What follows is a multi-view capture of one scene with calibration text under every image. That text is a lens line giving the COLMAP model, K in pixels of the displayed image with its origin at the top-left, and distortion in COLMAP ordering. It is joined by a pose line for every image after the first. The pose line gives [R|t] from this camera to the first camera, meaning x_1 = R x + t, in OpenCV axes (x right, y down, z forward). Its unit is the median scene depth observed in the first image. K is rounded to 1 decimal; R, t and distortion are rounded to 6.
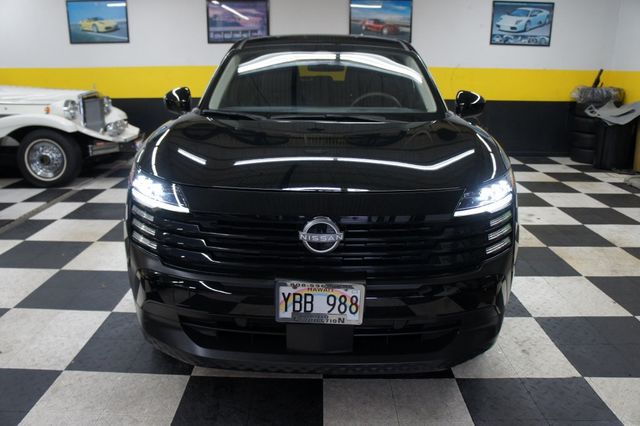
lens RADIAL K [[523.9, 0, 311.2], [0, 523.9, 211.1], [0, 0, 1]] dist [-0.104445, 0.030345]
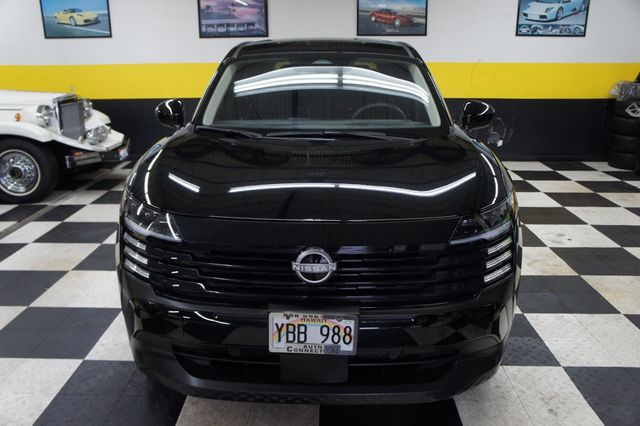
lens RADIAL K [[604.0, 0, 319.1], [0, 604.0, 210.3], [0, 0, 1]] dist [-0.013074, 0.000000]
pose [[0.999973, -0.006982, -0.002347, 0.023415], [0.006949, 0.999878, -0.013983, -0.031643], [0.002445, 0.013967, 0.999899, -0.116115]]
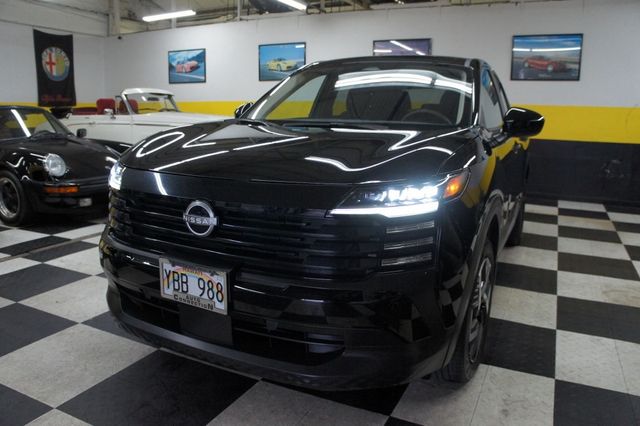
lens RADIAL K [[505.3, 0, 321.3], [0, 505.3, 212.7], [0, 0, 1]] dist [-0.151915, 0.107134]
pose [[0.903245, 0.092990, -0.418929, 0.465408], [-0.128082, 0.990160, -0.056369, 0.043699], [0.409565, 0.104572, 0.906268, 0.152861]]
